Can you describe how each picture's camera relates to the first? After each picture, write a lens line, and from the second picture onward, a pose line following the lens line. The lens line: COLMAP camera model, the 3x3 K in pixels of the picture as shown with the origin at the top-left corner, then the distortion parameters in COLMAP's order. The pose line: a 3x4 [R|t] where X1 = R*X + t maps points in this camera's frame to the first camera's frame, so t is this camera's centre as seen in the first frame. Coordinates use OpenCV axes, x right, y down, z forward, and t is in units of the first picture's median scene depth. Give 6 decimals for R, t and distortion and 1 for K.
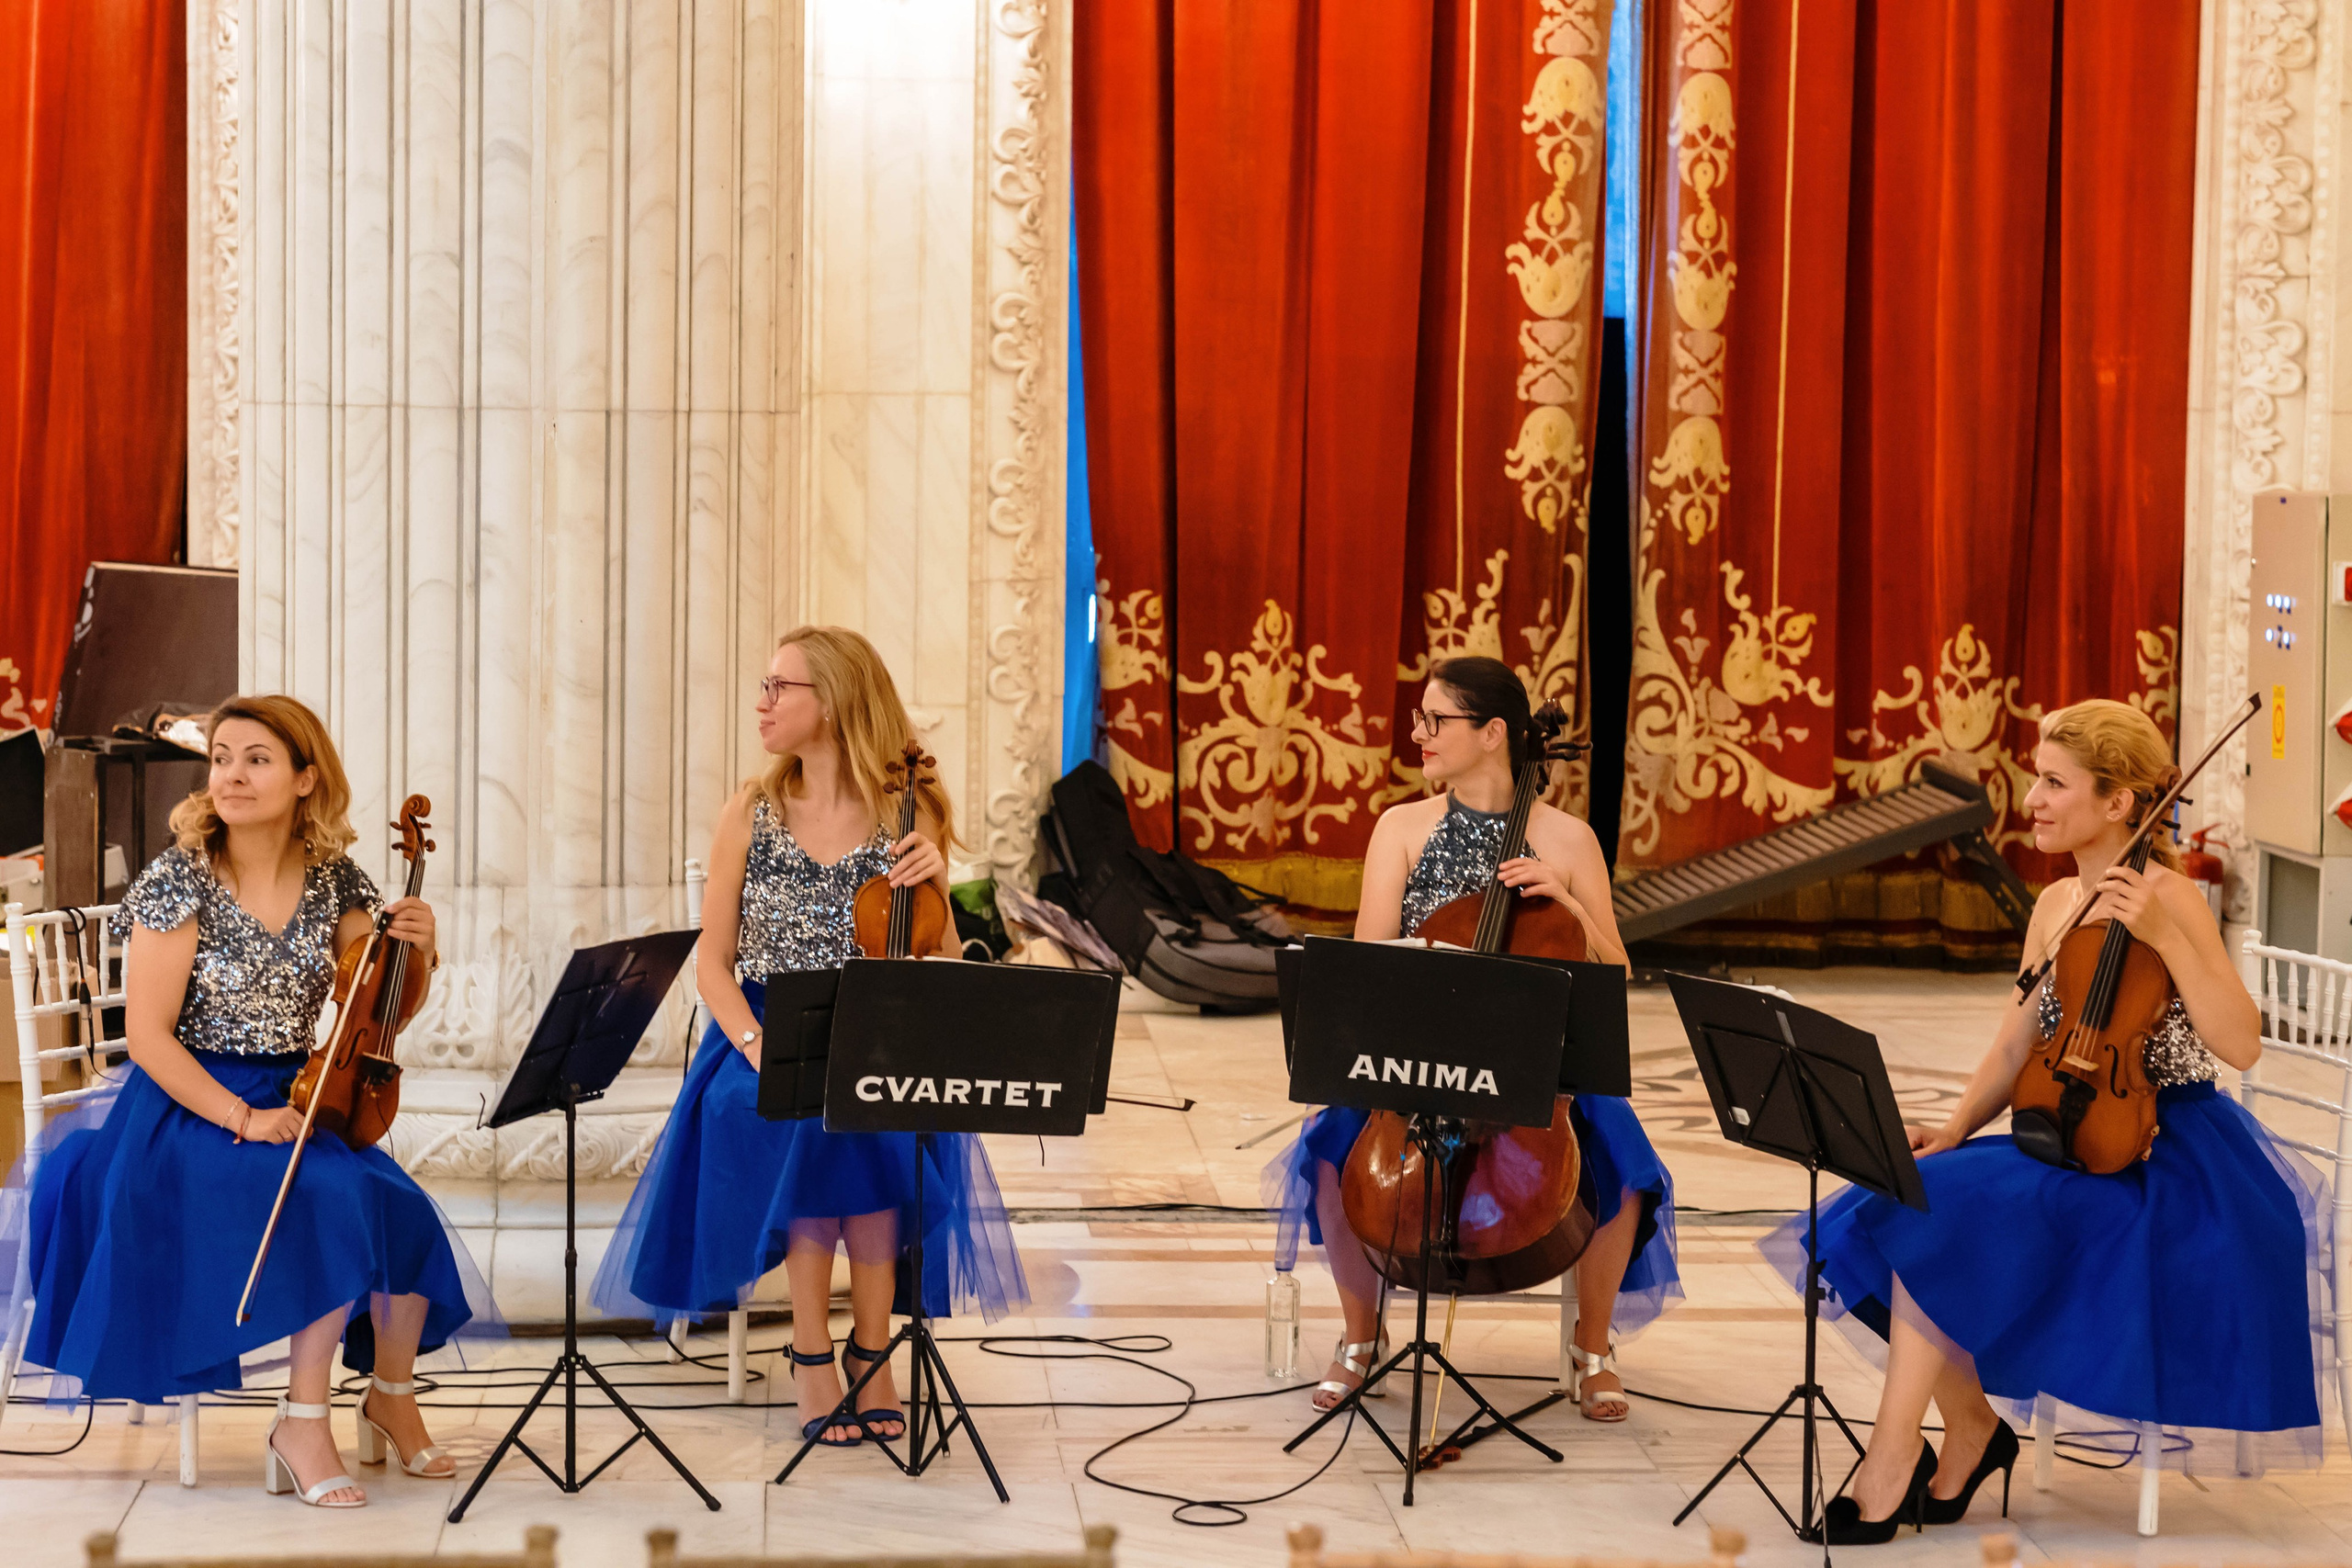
lens RADIAL K [[5057.3, 0, 1176.0], [0, 5057.3, 784.0], [0, 0, 1]] dist [-0.040370, 0.319053]
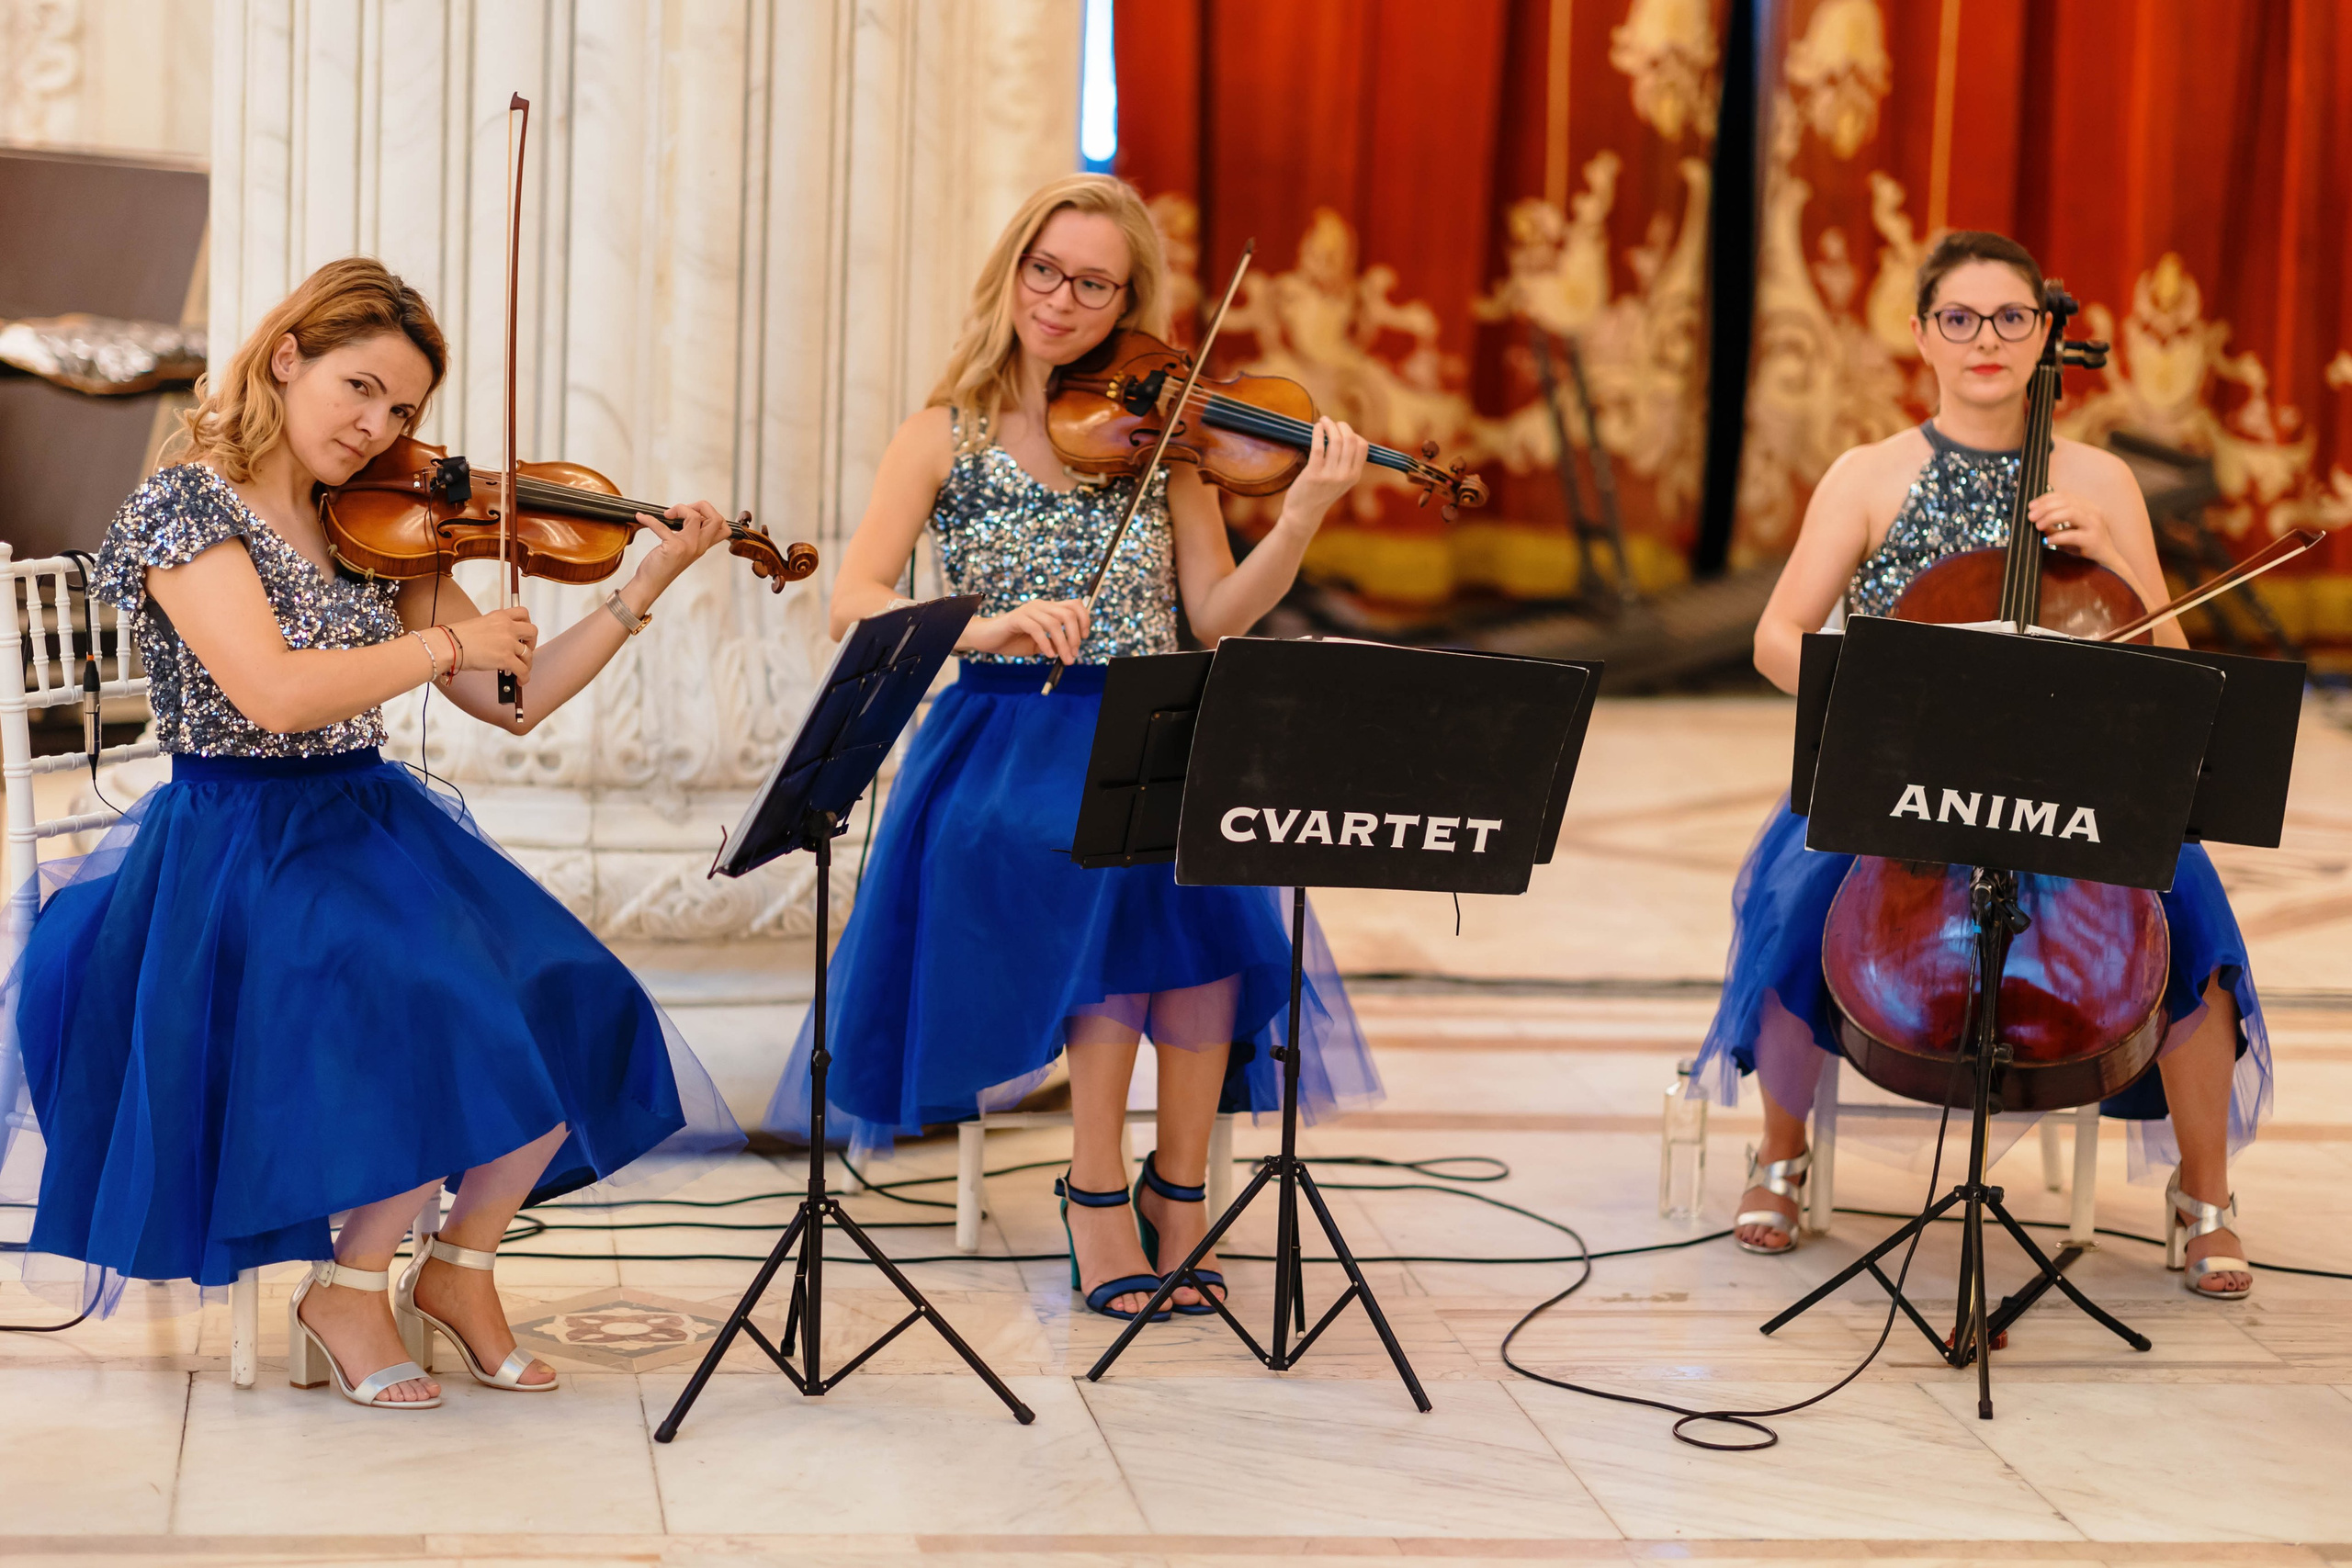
lens RADIAL K [[5558.9, 0, 1181.4], [0, 5558.9, 784.4], [0, 0, 1]] dist [0.025411, 0.476678]
pose [[0.998321, 0.011917, 0.056678, -0.101675], [-0.015081, 0.998332, 0.055725, 0.010656], [-0.055919, -0.056486, 0.996836, 0.208417]]
